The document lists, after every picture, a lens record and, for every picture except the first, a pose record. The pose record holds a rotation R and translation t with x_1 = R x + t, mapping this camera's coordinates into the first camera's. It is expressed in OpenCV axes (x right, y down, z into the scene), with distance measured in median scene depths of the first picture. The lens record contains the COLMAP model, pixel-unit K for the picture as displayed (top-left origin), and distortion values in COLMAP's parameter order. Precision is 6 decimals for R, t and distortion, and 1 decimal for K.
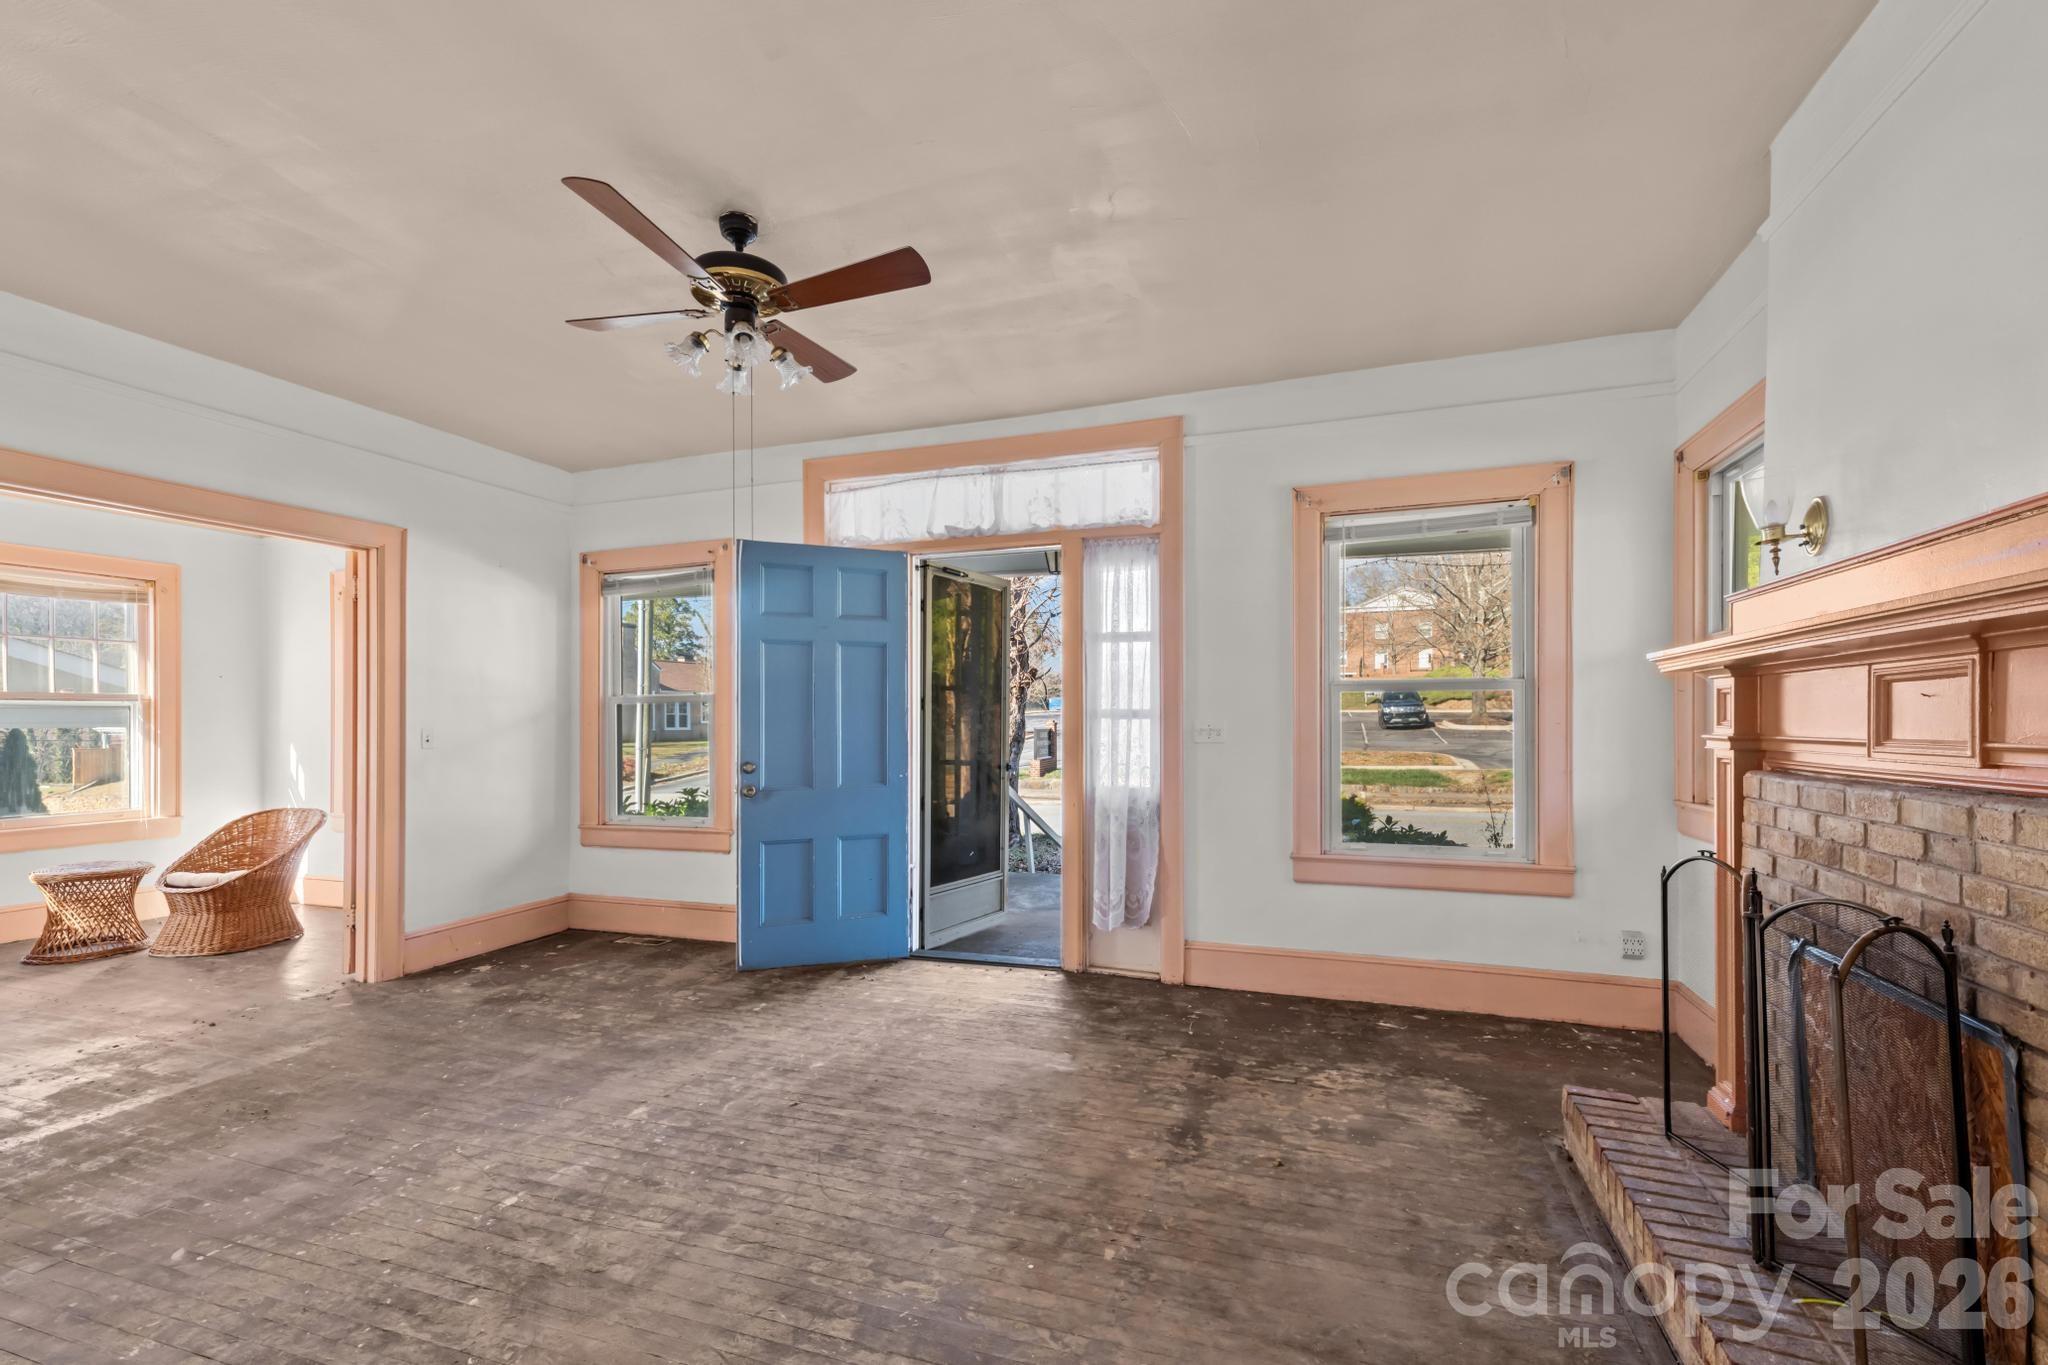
lens RADIAL K [[884.3, 0, 1042.1], [0, 884.3, 717.7], [0, 0, 1]] dist [0.016394, -0.000010]
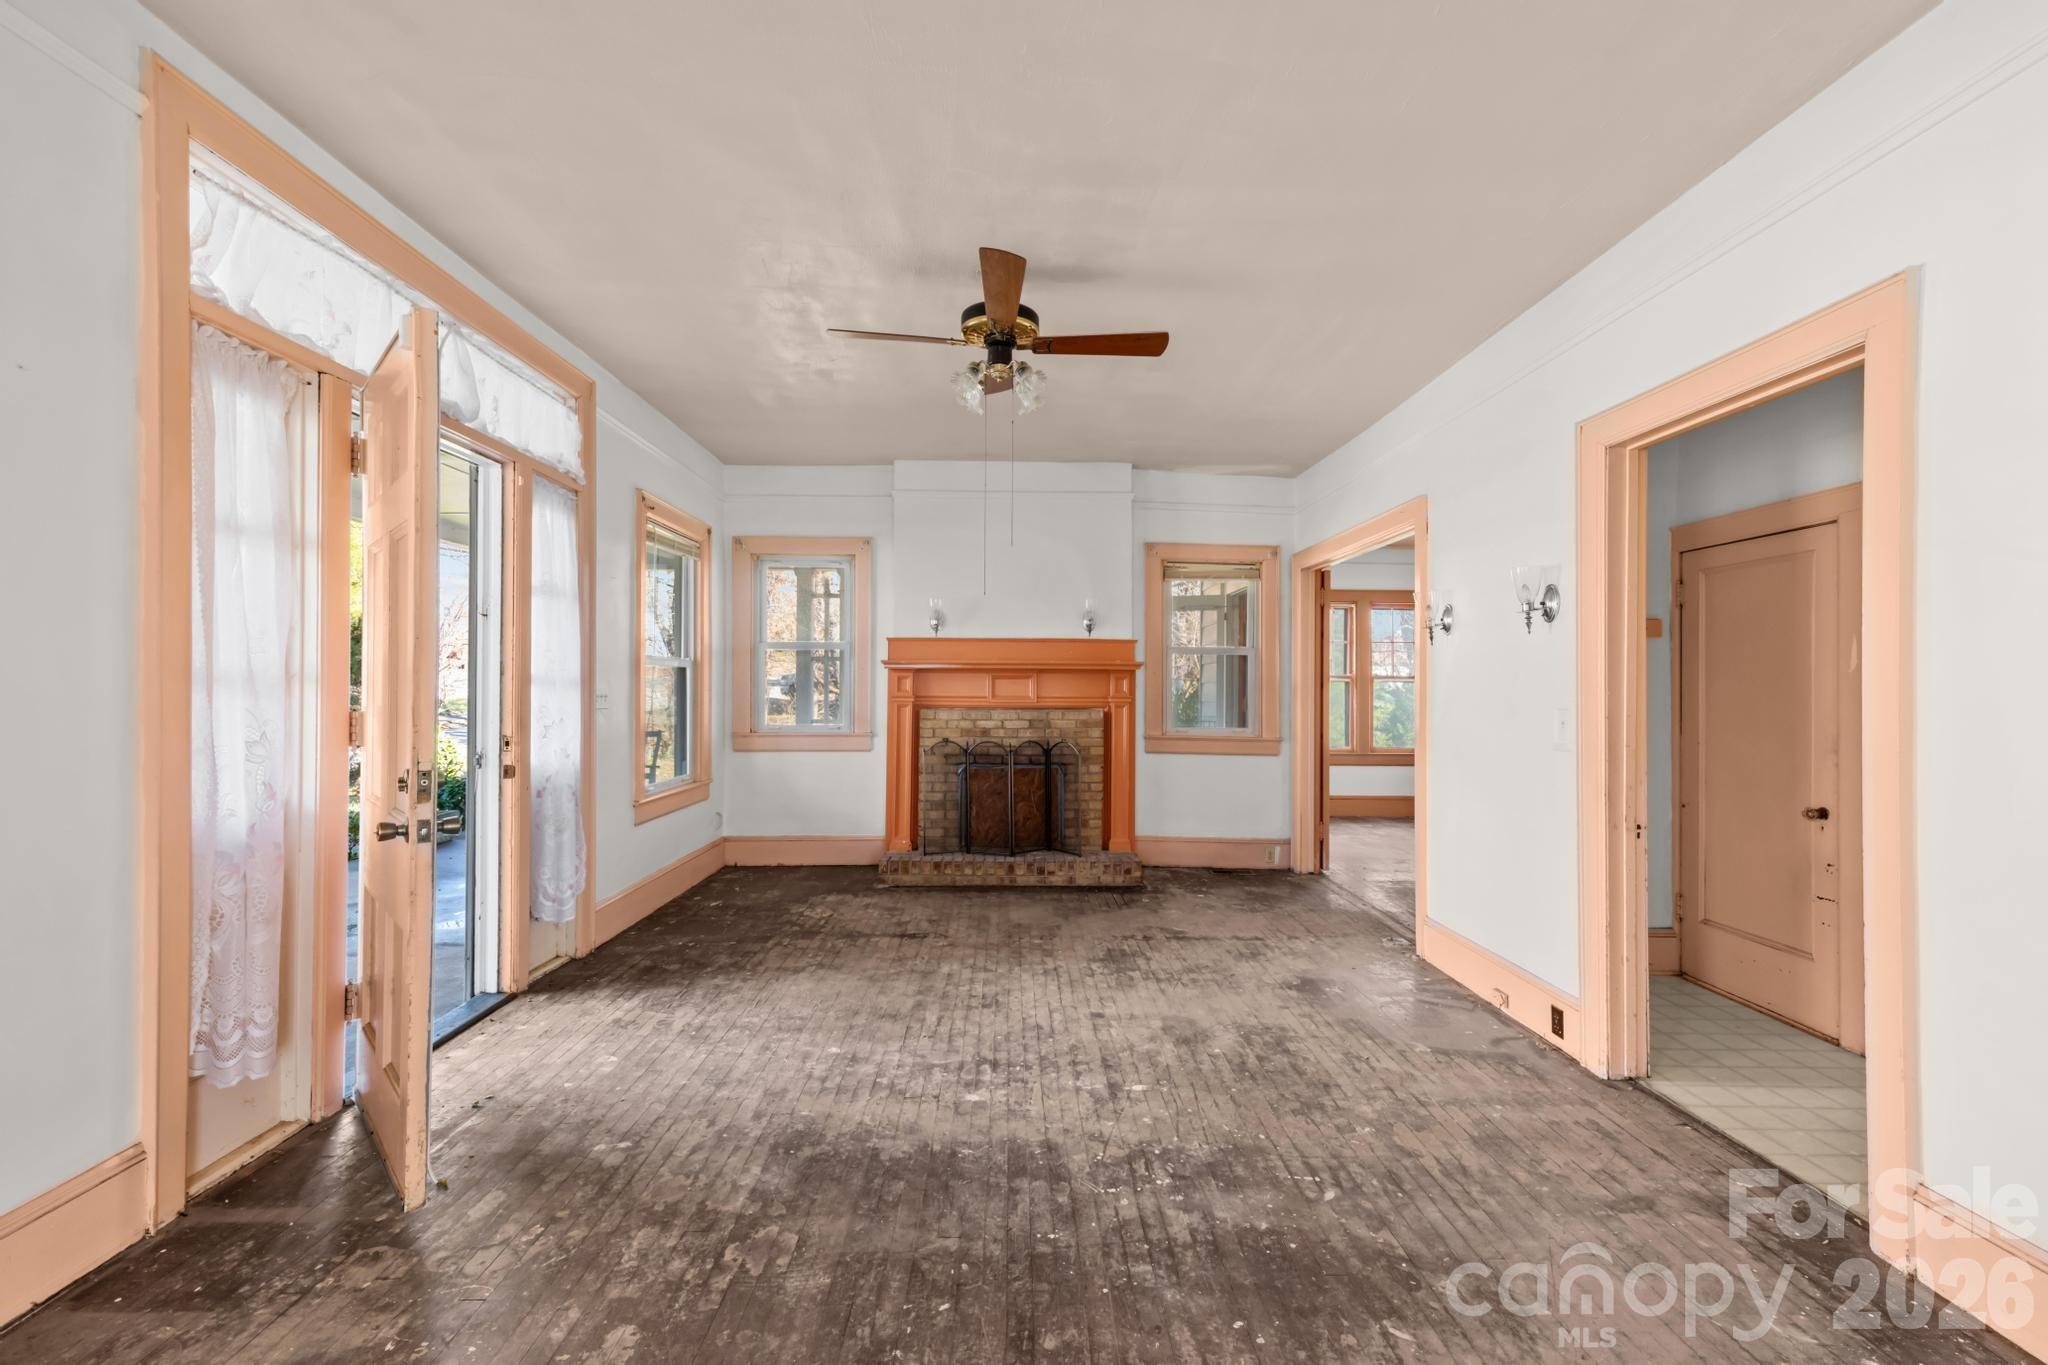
lens RADIAL K [[884.3, 0, 1019.1], [0, 884.3, 685.1], [0, 0, 1]] dist [0.016394, -0.000010]
pose [[-0.350954, 0.005069, 0.936379, -1.366359], [-0.005924, 0.999953, -0.007633, 0.005710], [-0.936374, -0.008226, -0.350908, 1.292789]]
